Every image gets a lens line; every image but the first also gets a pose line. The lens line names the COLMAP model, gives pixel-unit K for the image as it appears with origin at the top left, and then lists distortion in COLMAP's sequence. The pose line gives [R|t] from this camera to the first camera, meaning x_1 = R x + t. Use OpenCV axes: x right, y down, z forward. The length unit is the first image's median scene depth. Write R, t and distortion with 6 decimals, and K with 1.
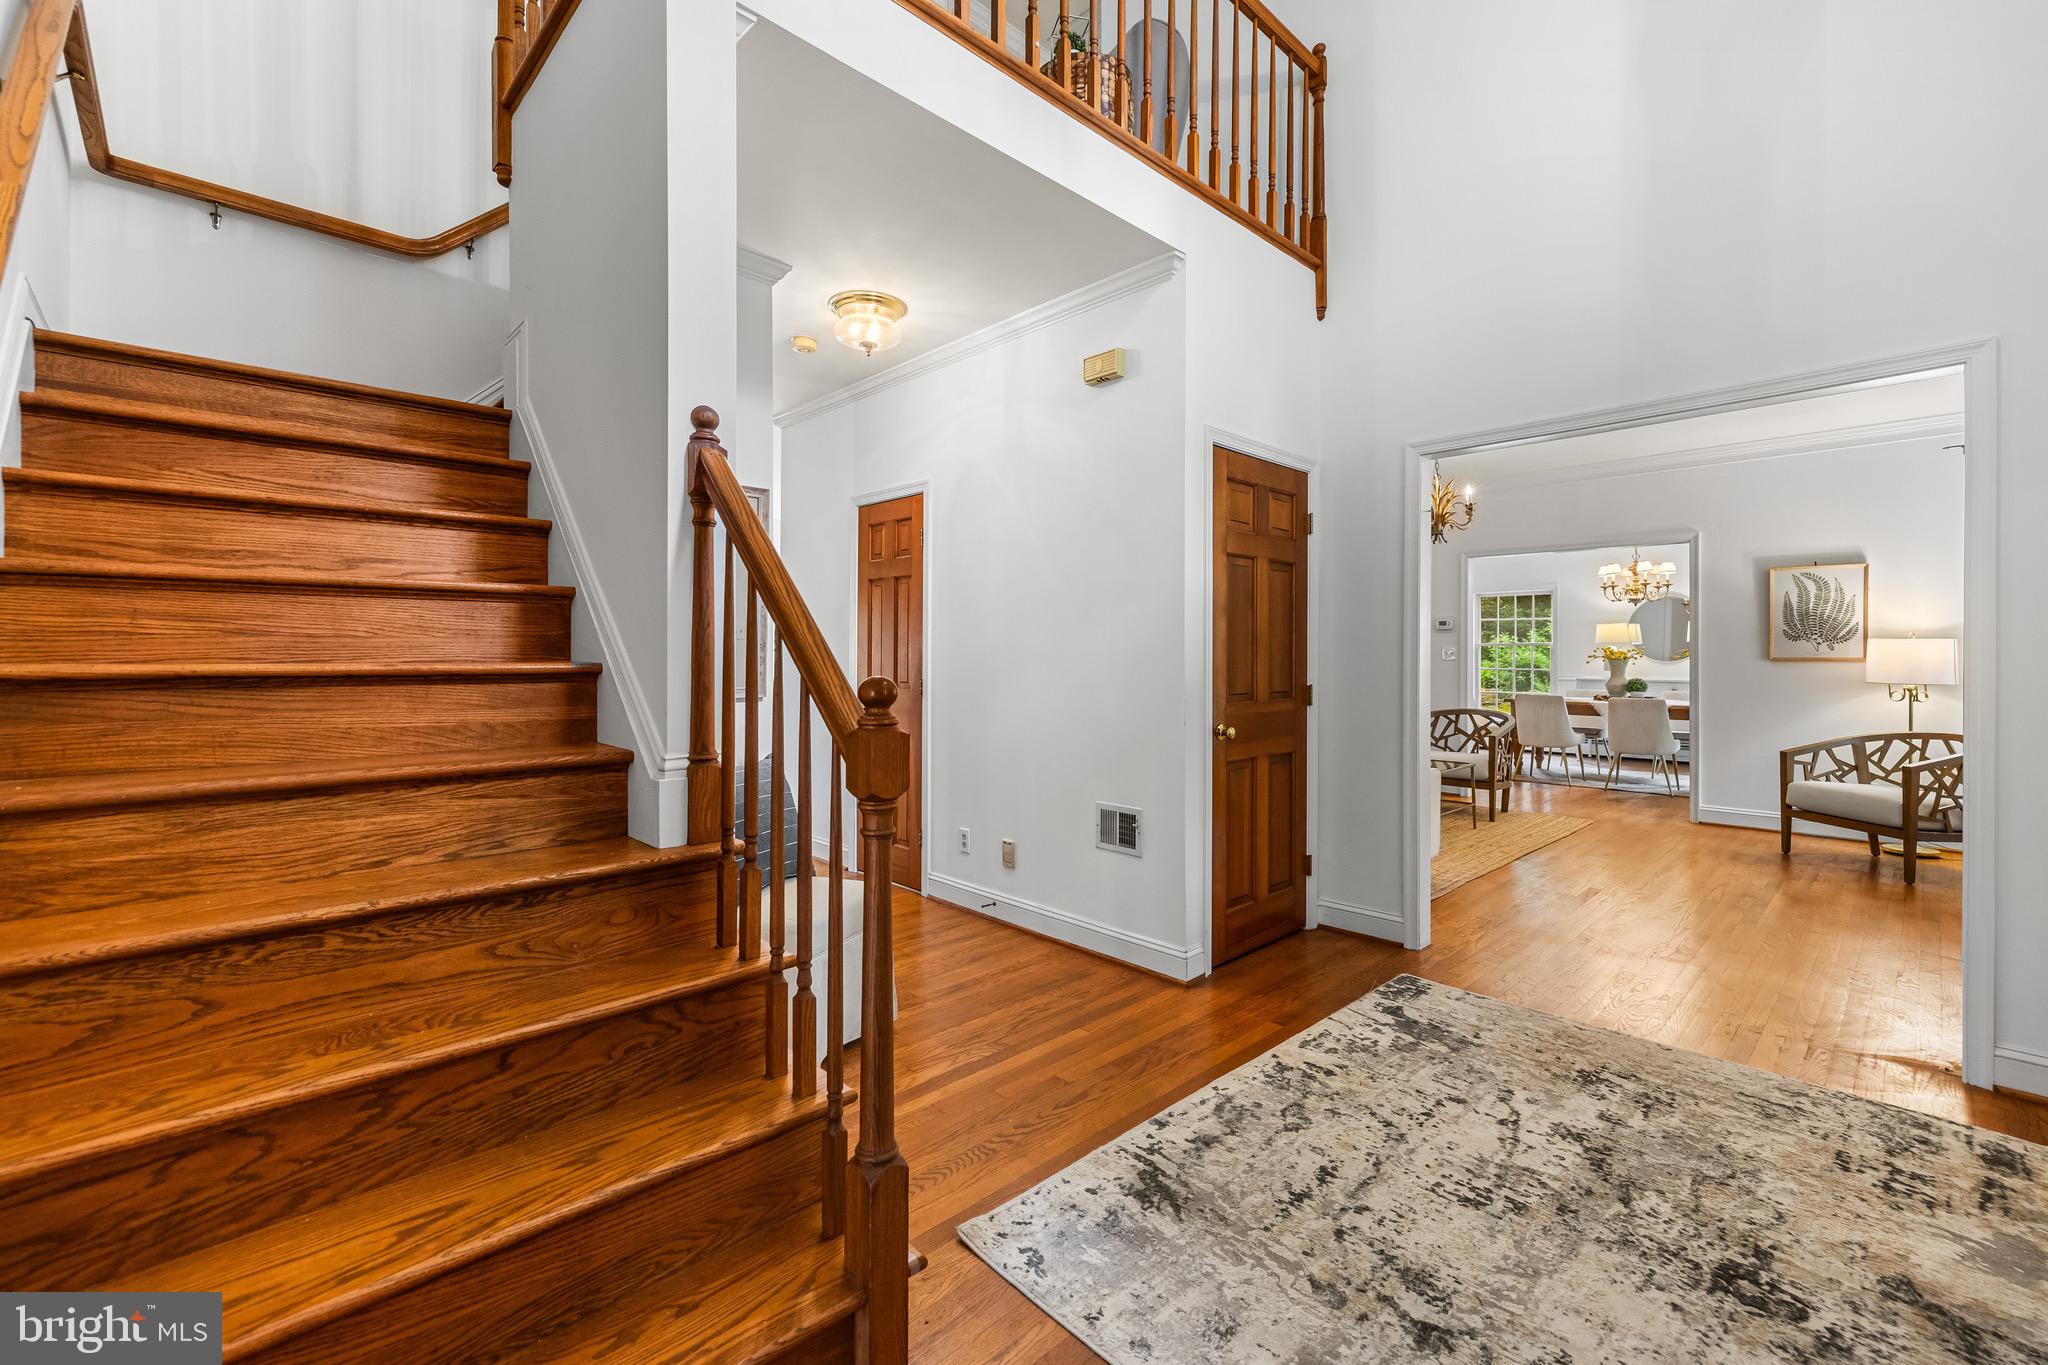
lens RADIAL K [[863.1, 0, 1016.7], [0, 863.1, 654.6], [0, 0, 1]] dist [0.001734, 0.000193]
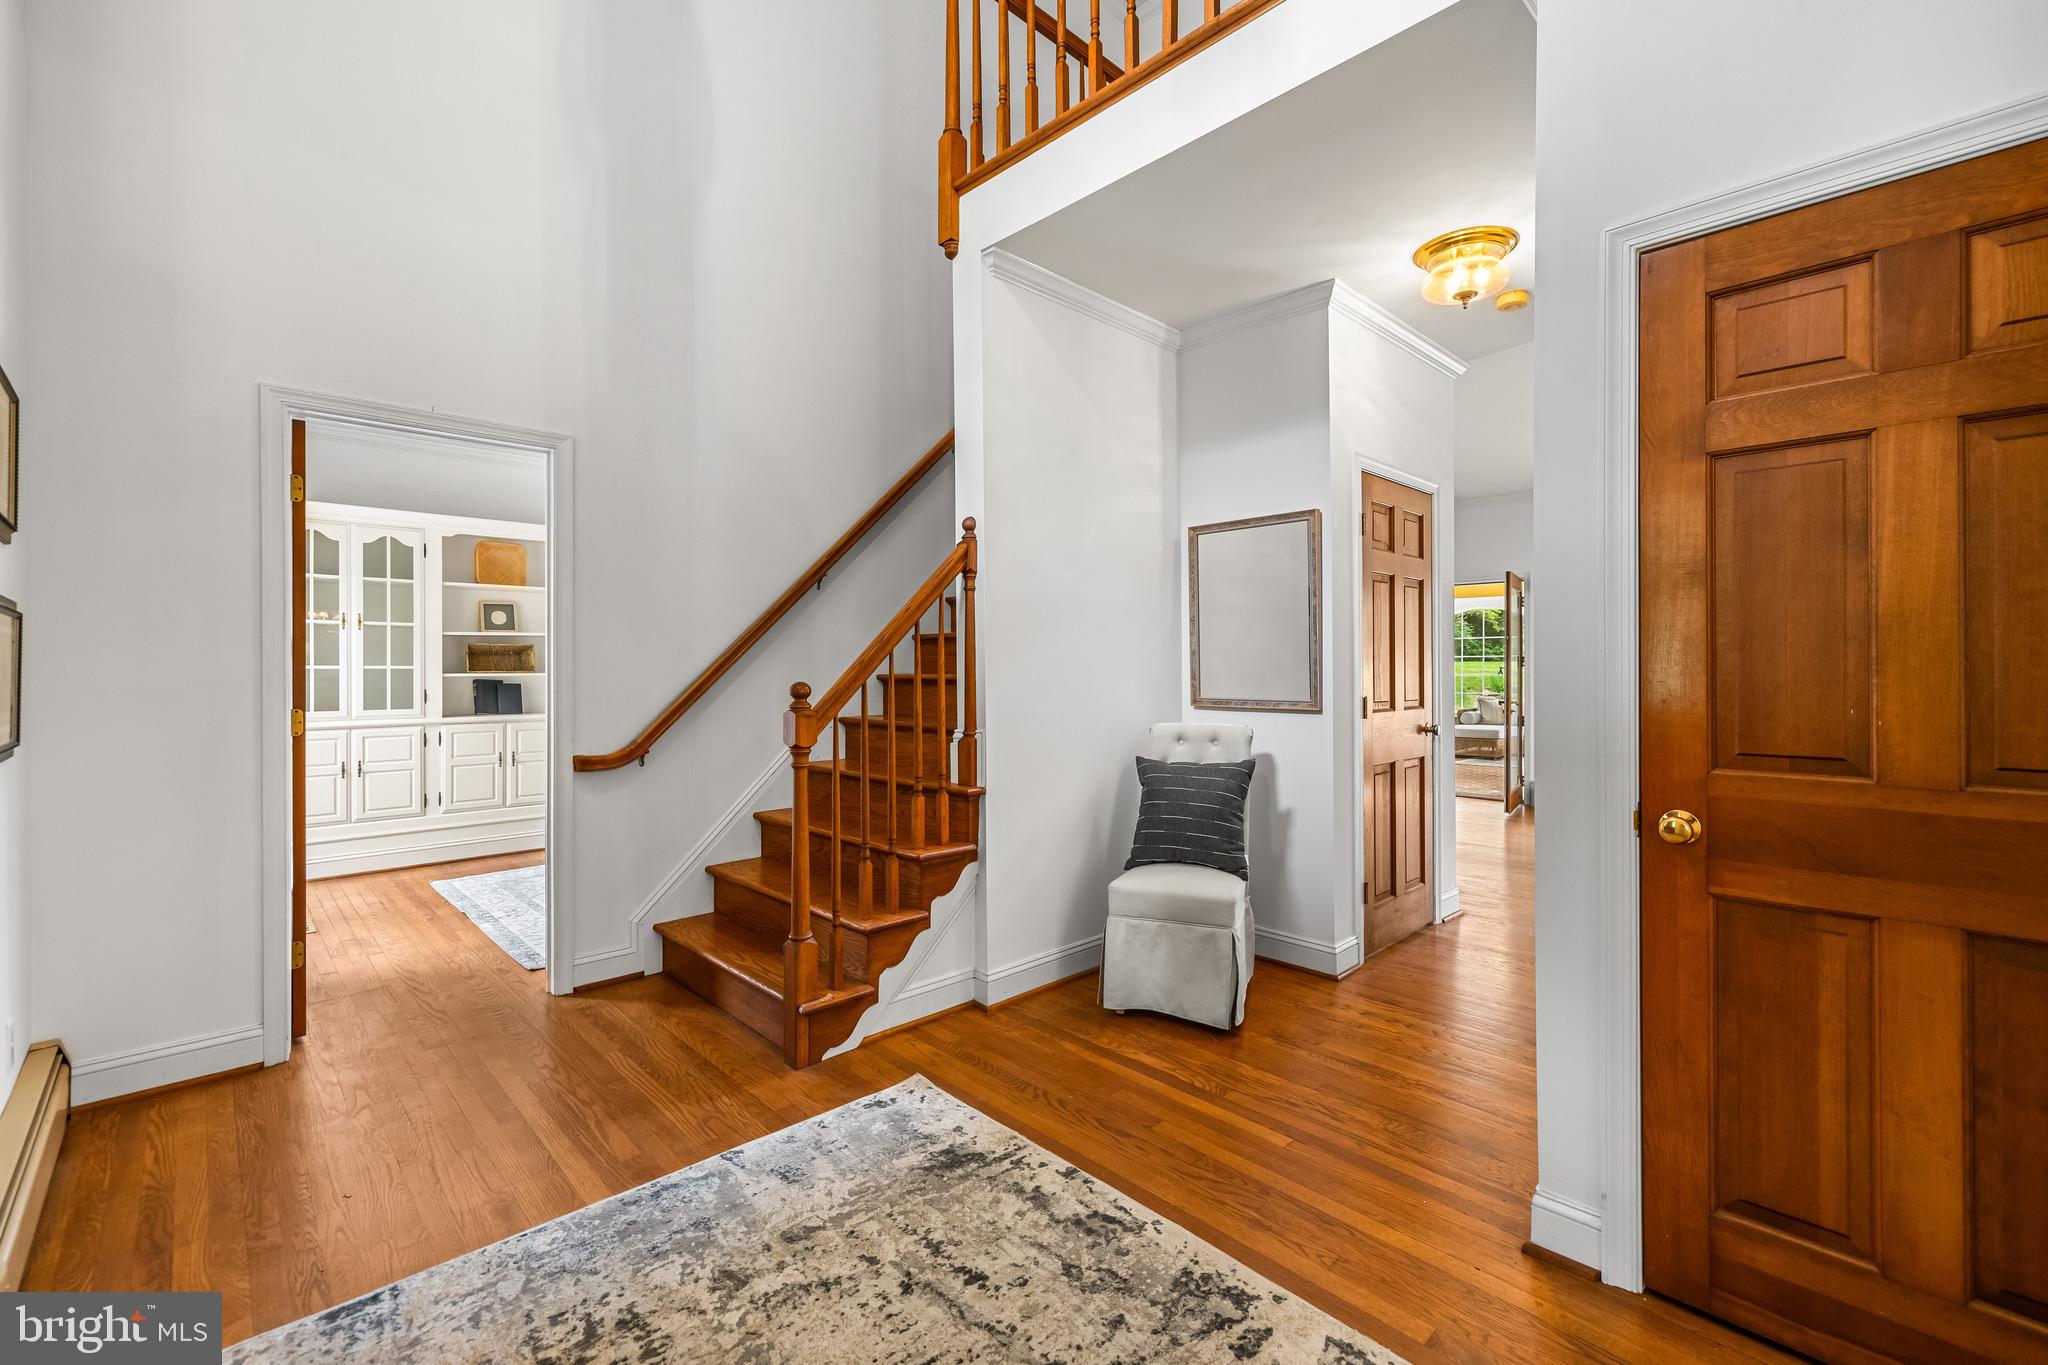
lens RADIAL K [[863.1, 0, 1015.9], [0, 863.1, 672.4], [0, 0, 1]] dist [0.001734, 0.000193]
pose [[-0.001904, 0.002905, -0.999994, 1.063558], [0.003563, 0.999989, 0.002898, -0.000583], [0.999992, -0.003558, -0.001914, 0.917773]]
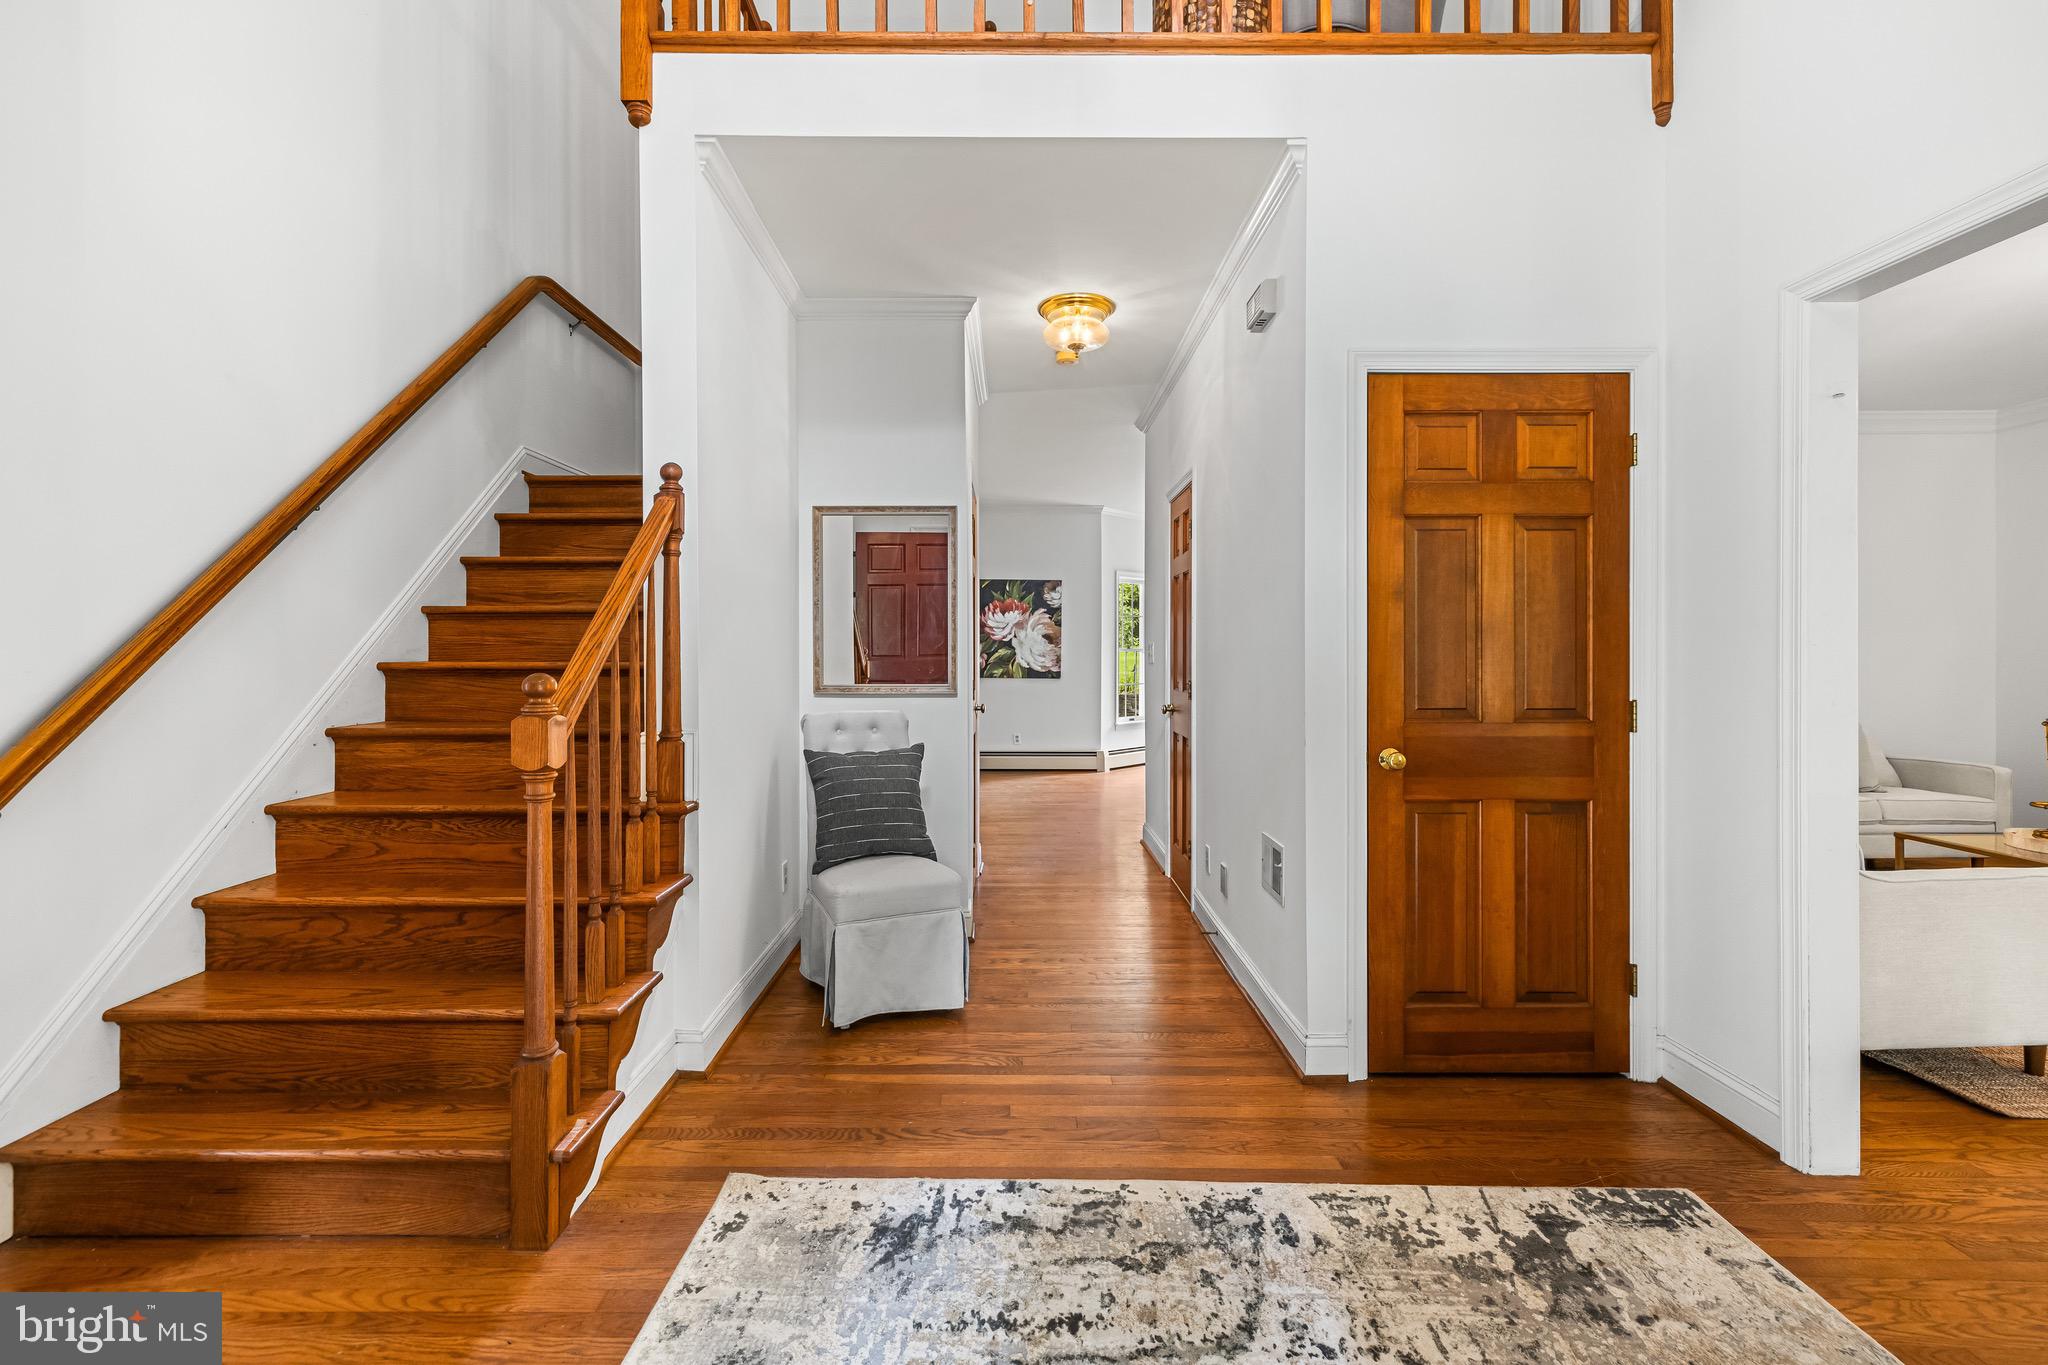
lens RADIAL K [[863.1, 0, 1005.6], [0, 863.1, 656.5], [0, 0, 1]] dist [0.001734, 0.000193]
pose [[0.720414, -0.000661, -0.693544, 0.750591], [0.002628, 0.999995, 0.001777, -0.000328], [0.693540, -0.003103, 0.720412, 0.352388]]
